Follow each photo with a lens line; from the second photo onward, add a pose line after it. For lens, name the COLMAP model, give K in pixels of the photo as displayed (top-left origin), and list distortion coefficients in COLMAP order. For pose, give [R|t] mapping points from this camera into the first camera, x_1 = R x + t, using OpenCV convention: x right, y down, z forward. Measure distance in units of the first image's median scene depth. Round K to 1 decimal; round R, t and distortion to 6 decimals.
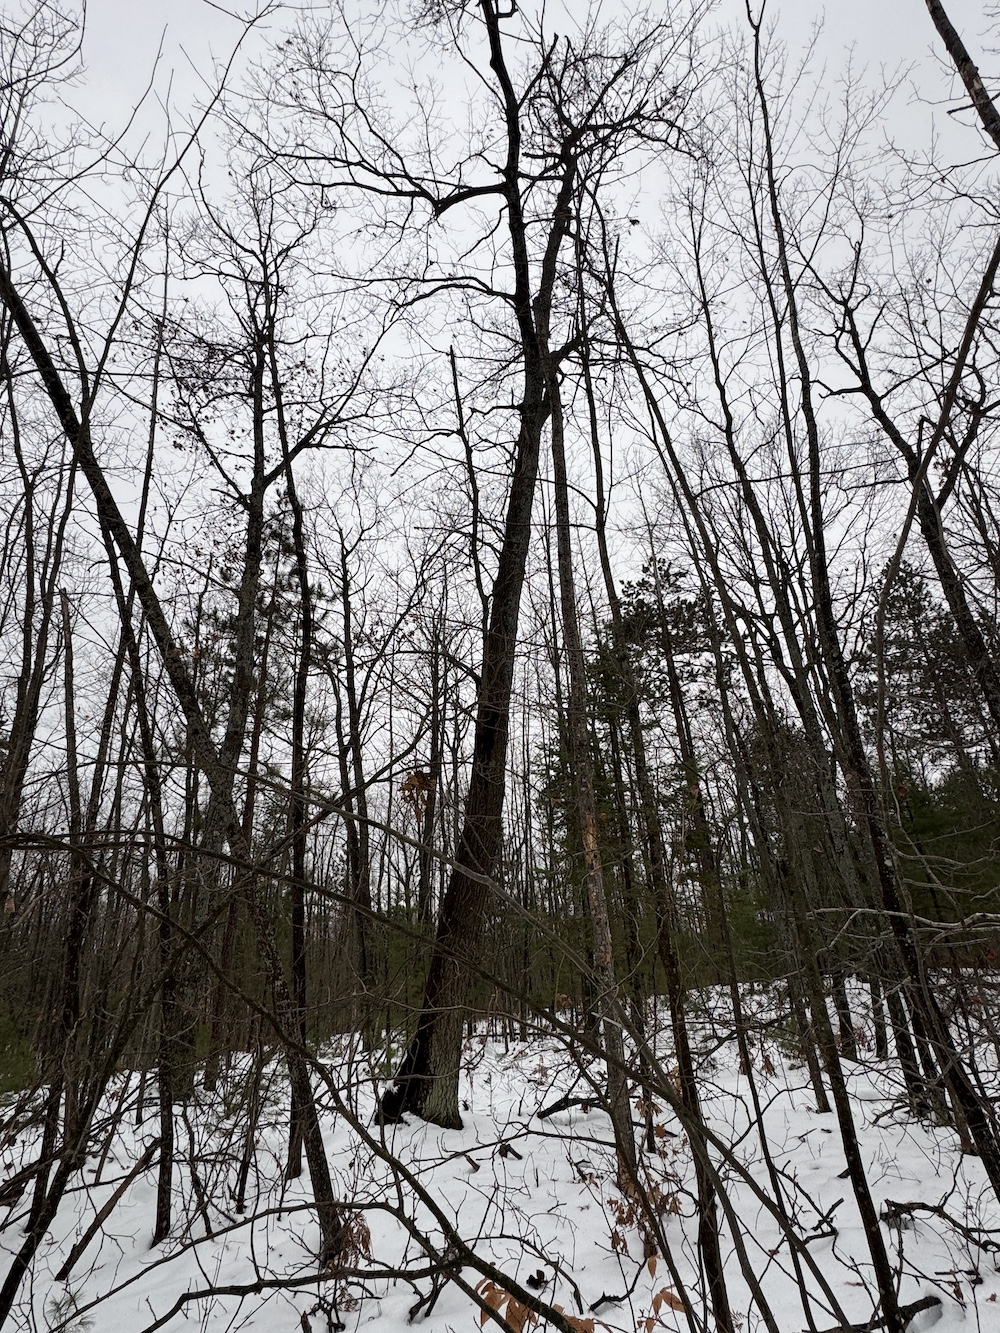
lens RADIAL K [[660.2, 0, 499.2], [0, 660.2, 666.3], [0, 0, 1]] dist [-0.003089, -0.000057]
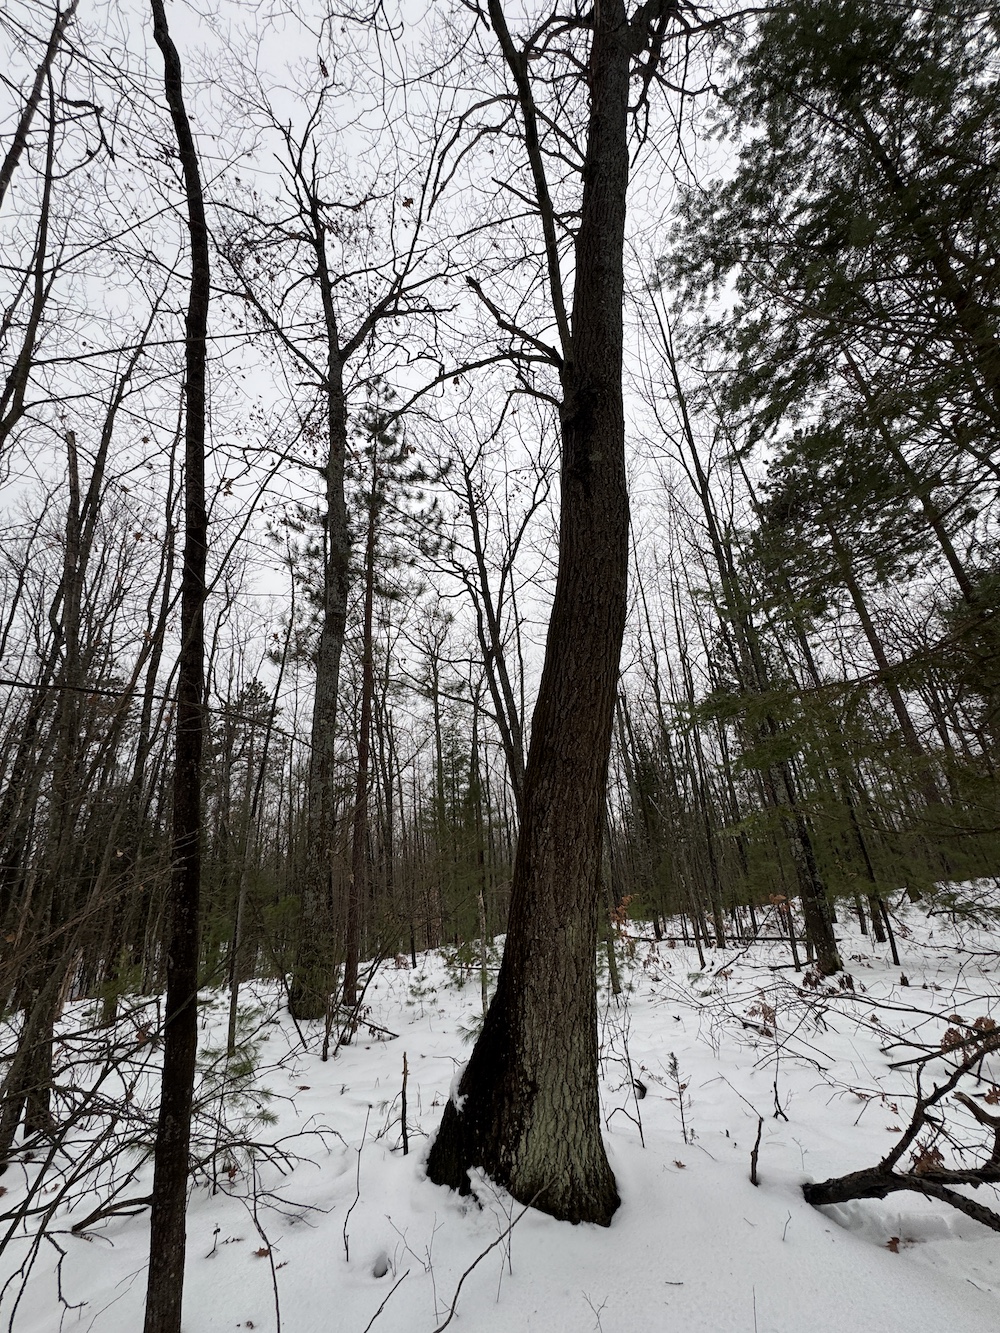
lens RADIAL K [[534.6, 0, 499.2], [0, 534.6, 667.4], [0, 0, 1]] dist [-0.001345, 0.000022]
pose [[0.949613, -0.132479, -0.284049, 0.006986], [0.150139, 0.987805, 0.041231, 0.135282], [0.275123, -0.081800, 0.957923, 0.278423]]
